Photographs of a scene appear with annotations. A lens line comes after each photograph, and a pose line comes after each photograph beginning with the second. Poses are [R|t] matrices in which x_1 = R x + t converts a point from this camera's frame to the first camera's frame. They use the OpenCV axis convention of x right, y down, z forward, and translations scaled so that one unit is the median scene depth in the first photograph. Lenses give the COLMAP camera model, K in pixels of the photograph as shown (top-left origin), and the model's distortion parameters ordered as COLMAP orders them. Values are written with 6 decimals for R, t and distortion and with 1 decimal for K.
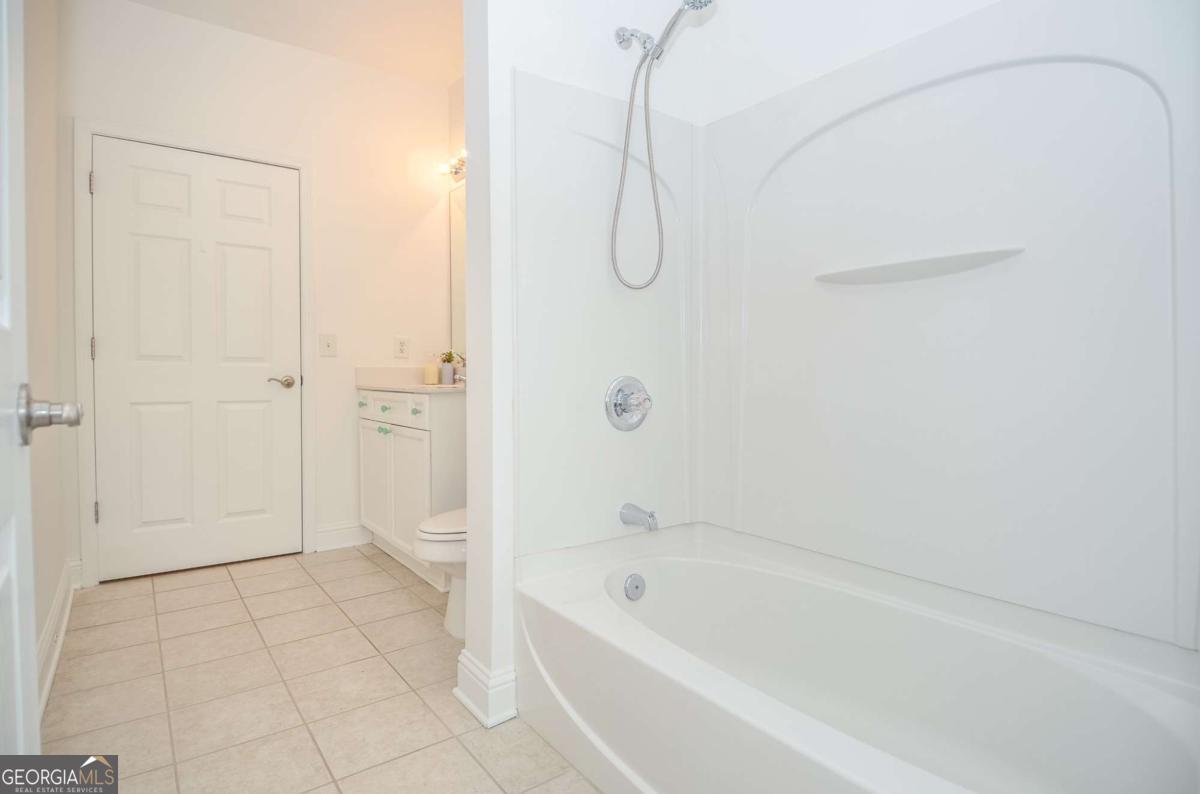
lens RADIAL K [[646.5, 0, 627.1], [0, 646.5, 391.4], [0, 0, 1]] dist [0.022779, -0.033168]
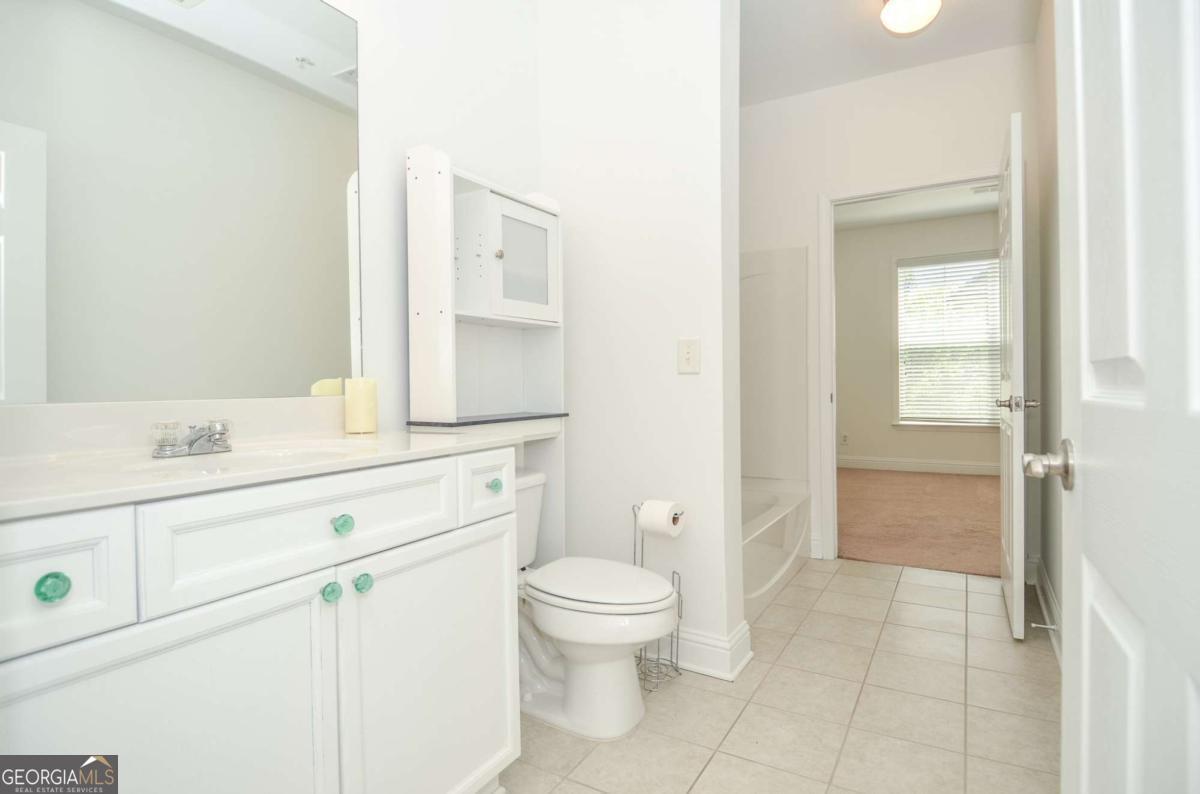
lens RADIAL K [[631.3, 0, 601.7], [0, 631.3, 390.9], [0, 0, 1]] dist [0.024503, -0.032823]
pose [[-0.384423, -0.008198, 0.923121, -1.220471], [0.037861, 0.998979, 0.024639, -0.078119], [-0.922380, 0.044422, -0.383720, 1.644680]]
